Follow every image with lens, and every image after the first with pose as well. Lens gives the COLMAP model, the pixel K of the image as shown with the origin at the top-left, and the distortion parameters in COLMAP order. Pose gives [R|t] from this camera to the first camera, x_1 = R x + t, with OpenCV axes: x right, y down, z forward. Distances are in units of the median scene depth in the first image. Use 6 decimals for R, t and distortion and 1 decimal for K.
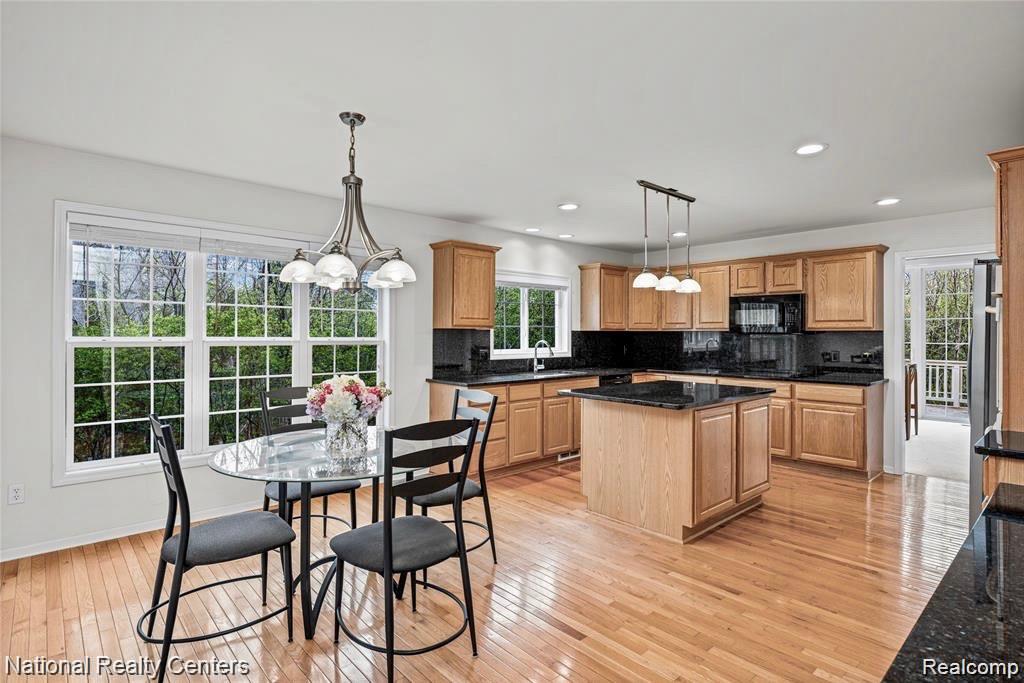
lens RADIAL K [[529.6, 0, 510.0], [0, 529.6, 336.5], [0, 0, 1]] dist [-0.011501, -0.000346]
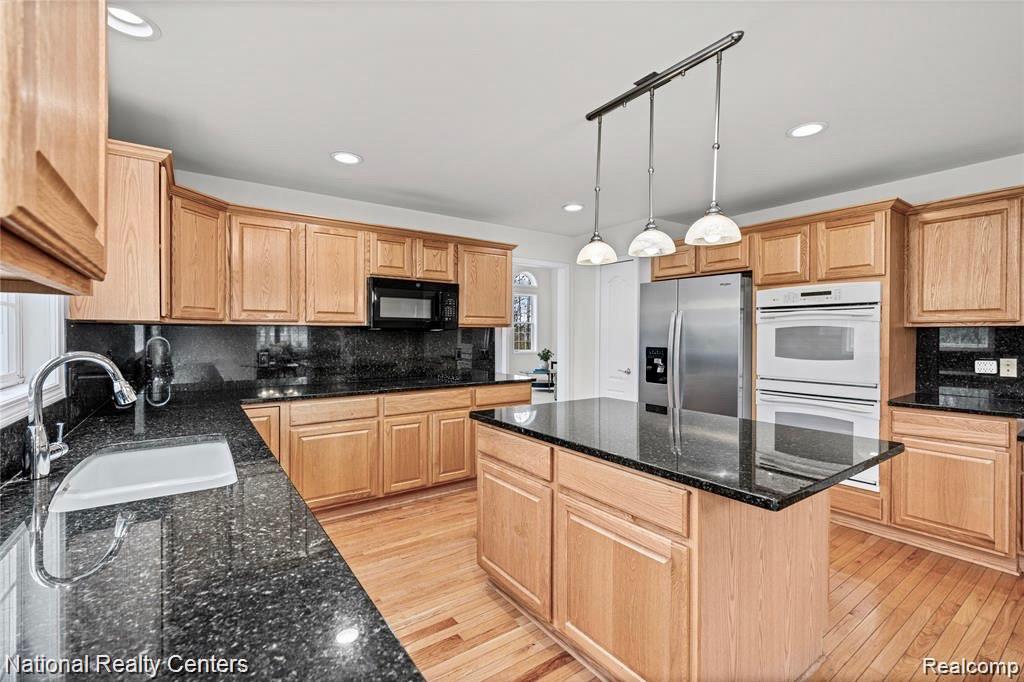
lens RADIAL K [[442.1, 0, 512.0], [0, 442.1, 341.0], [0, 0, 1]] dist [-0.000438, -0.000033]
pose [[0.117385, -0.020697, 0.992871, -0.155938], [0.000522, 0.999784, 0.020779, -0.002970], [-0.993086, -0.001921, 0.117370, 0.820940]]
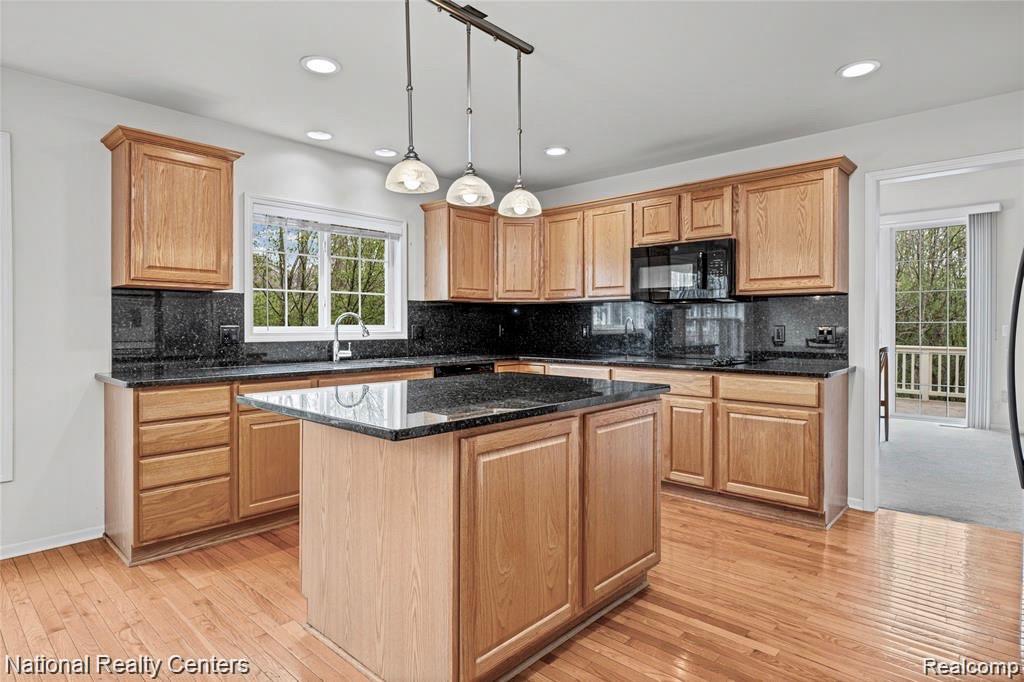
lens RADIAL K [[571.0, 0, 509.9], [0, 571.0, 335.5], [0, 0, 1]] dist [-0.001065, -0.000414]
pose [[0.995937, -0.005642, 0.089877, 0.213113], [0.004347, 0.999884, 0.014599, 0.028081], [-0.089949, -0.014149, 0.995846, 0.311894]]
